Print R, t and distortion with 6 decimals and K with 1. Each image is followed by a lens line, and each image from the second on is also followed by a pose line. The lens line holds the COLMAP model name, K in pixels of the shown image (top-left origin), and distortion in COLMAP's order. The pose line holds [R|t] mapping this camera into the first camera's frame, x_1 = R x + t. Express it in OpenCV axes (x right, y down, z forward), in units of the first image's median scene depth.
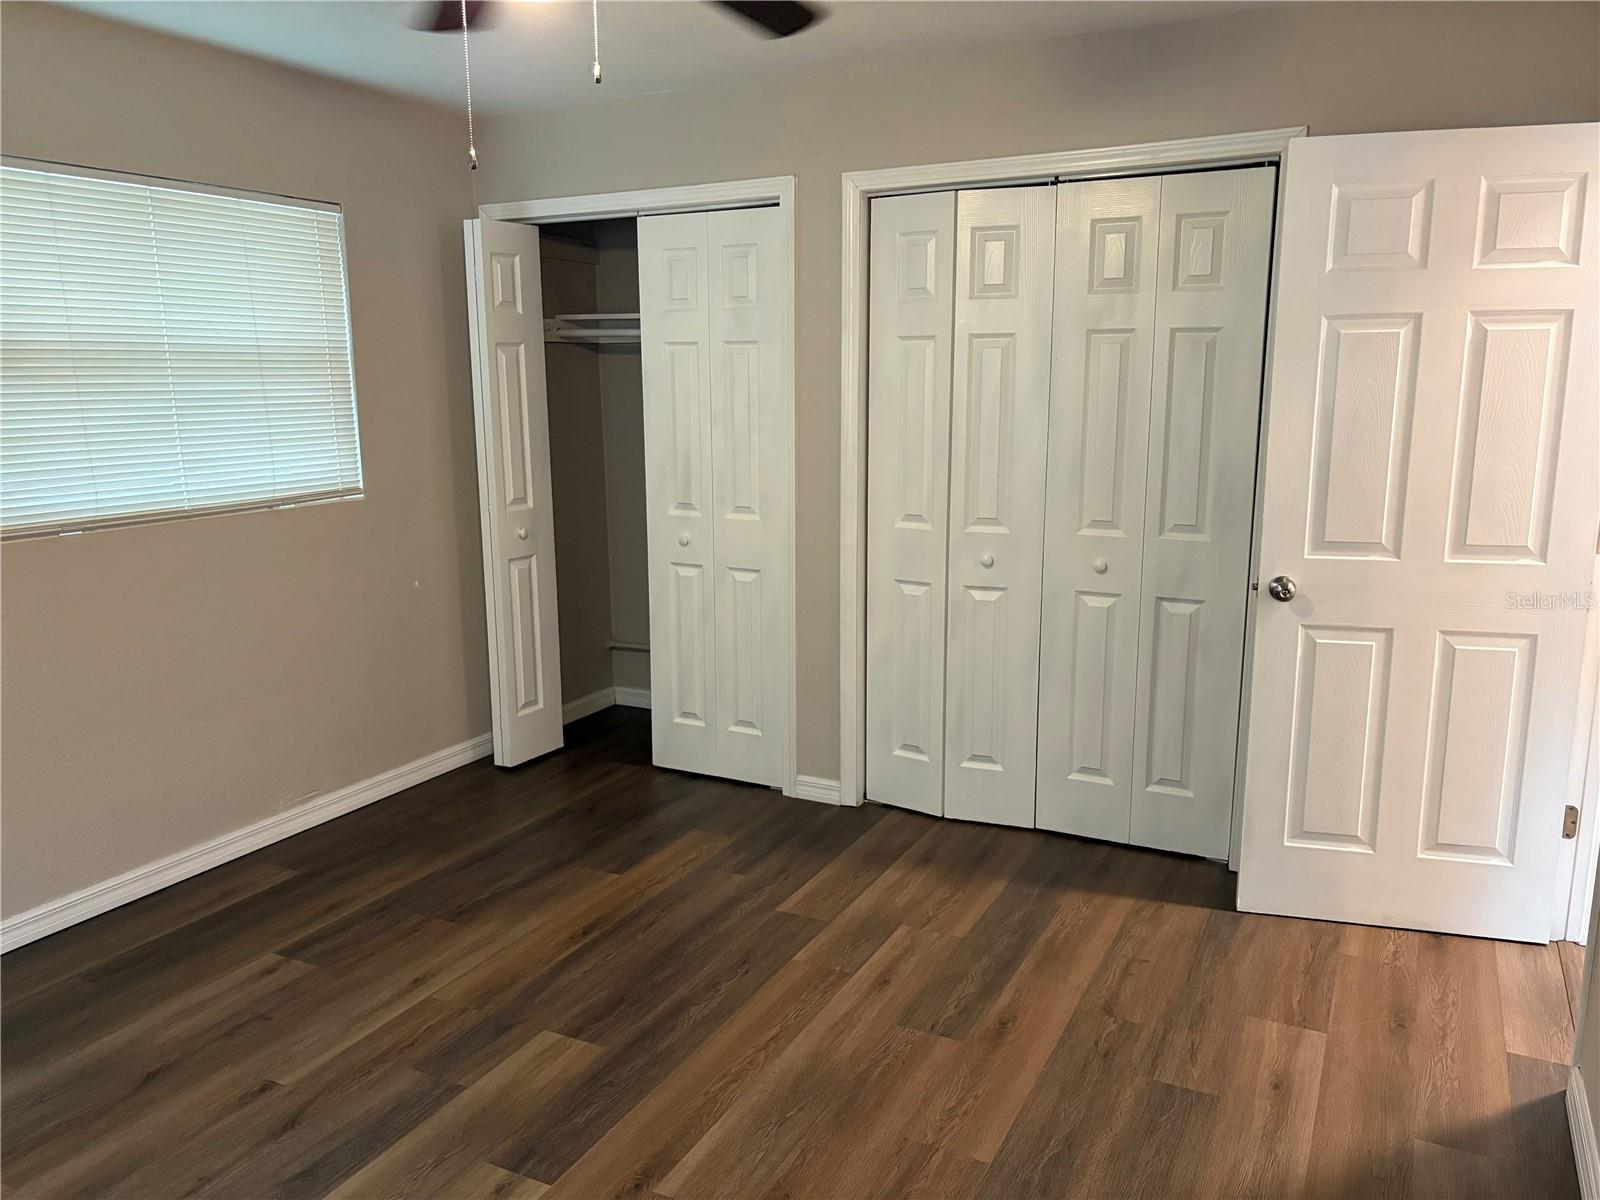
lens RADIAL K [[1211.3, 0, 798.6], [0, 1211.3, 598.4], [0, 0, 1]] dist [0.049033, -0.058446]
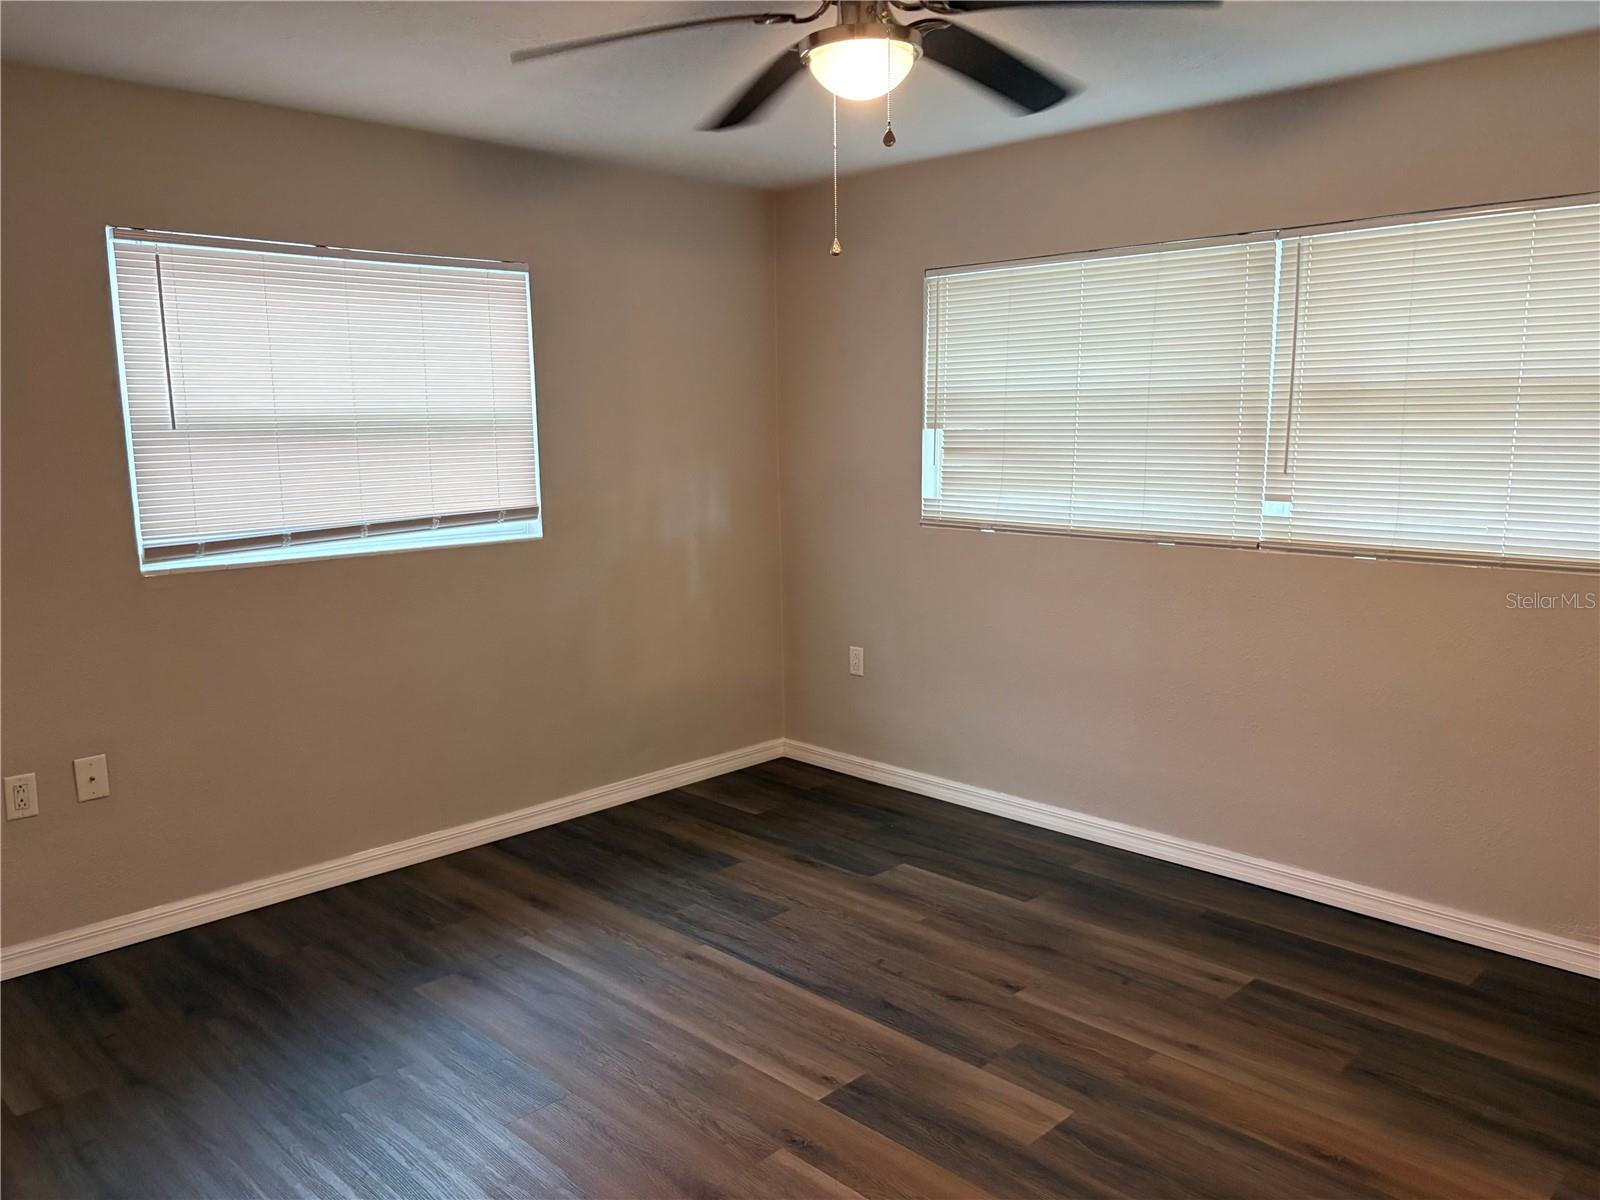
lens RADIAL K [[1211.3, 0, 798.6], [0, 1211.3, 603.3], [0, 0, 1]] dist [0.049033, -0.058446]
pose [[-0.300469, 0.154598, -0.941179, 0.634702], [-0.168833, 0.962573, 0.212012, -0.173698], [0.938730, 0.222605, -0.263122, 0.897546]]
